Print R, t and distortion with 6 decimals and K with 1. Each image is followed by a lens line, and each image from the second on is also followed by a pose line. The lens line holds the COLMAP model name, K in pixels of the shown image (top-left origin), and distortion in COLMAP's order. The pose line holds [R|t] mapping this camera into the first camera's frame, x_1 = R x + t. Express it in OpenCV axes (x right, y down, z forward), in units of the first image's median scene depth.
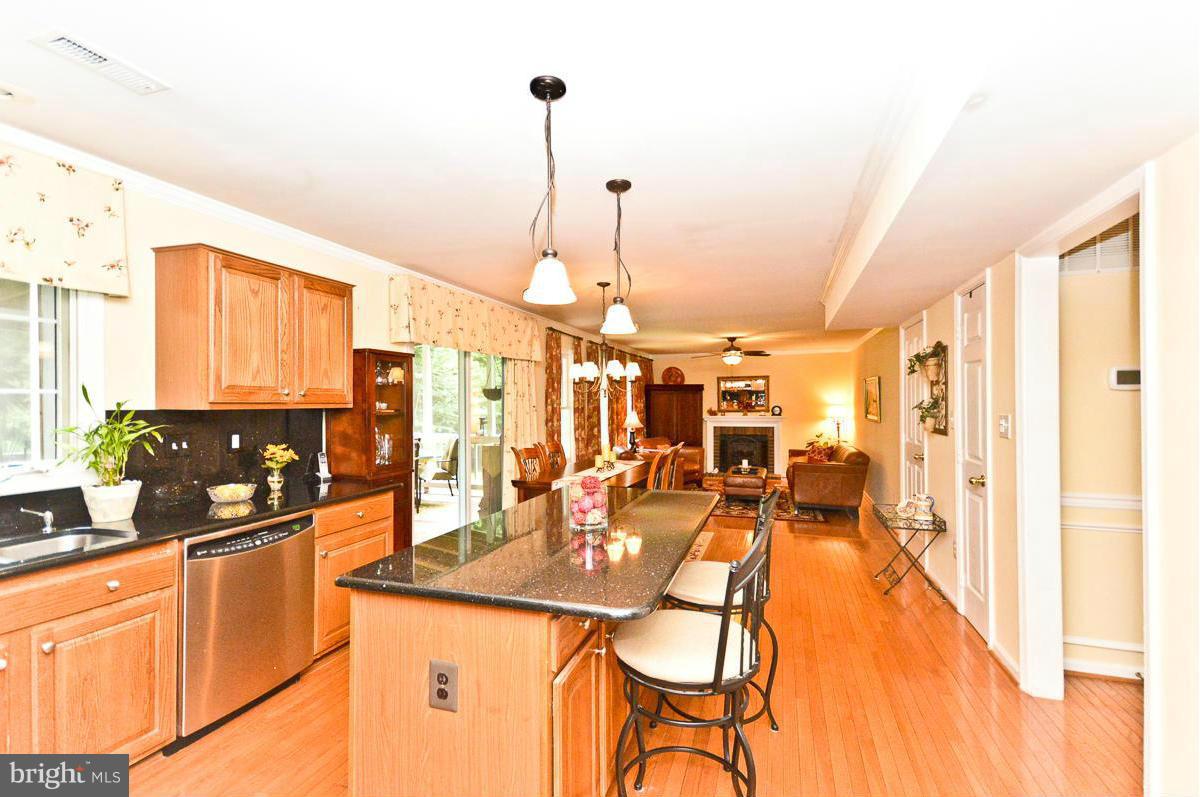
lens RADIAL K [[545.7, 0, 592.1], [0, 545.7, 402.2], [0, 0, 1]] dist [0.024745, -0.004877]
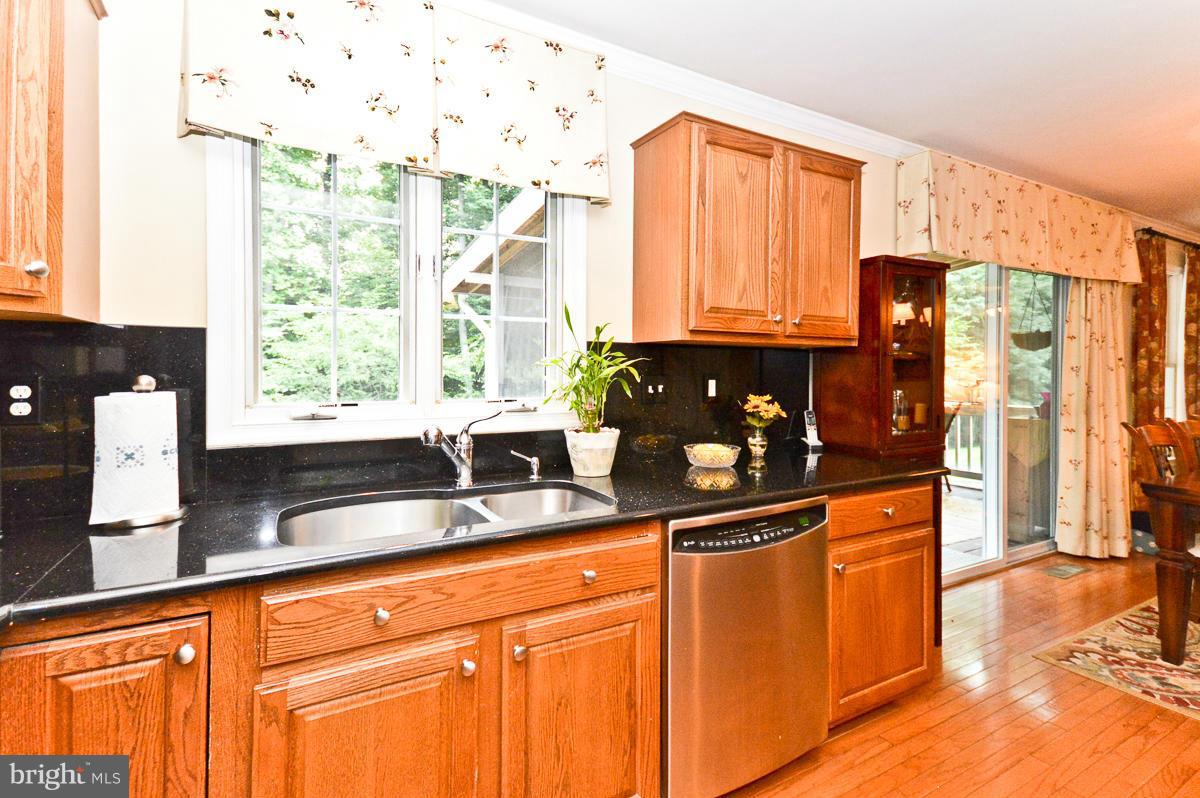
lens RADIAL K [[545.7, 0, 581.8], [0, 545.7, 380.6], [0, 0, 1]] dist [0.024745, -0.004877]
pose [[0.732185, 0.015278, -0.680934, -0.292234], [-0.004272, 0.999832, 0.017840, 0.053453], [0.681092, -0.010153, 0.732127, 0.355533]]
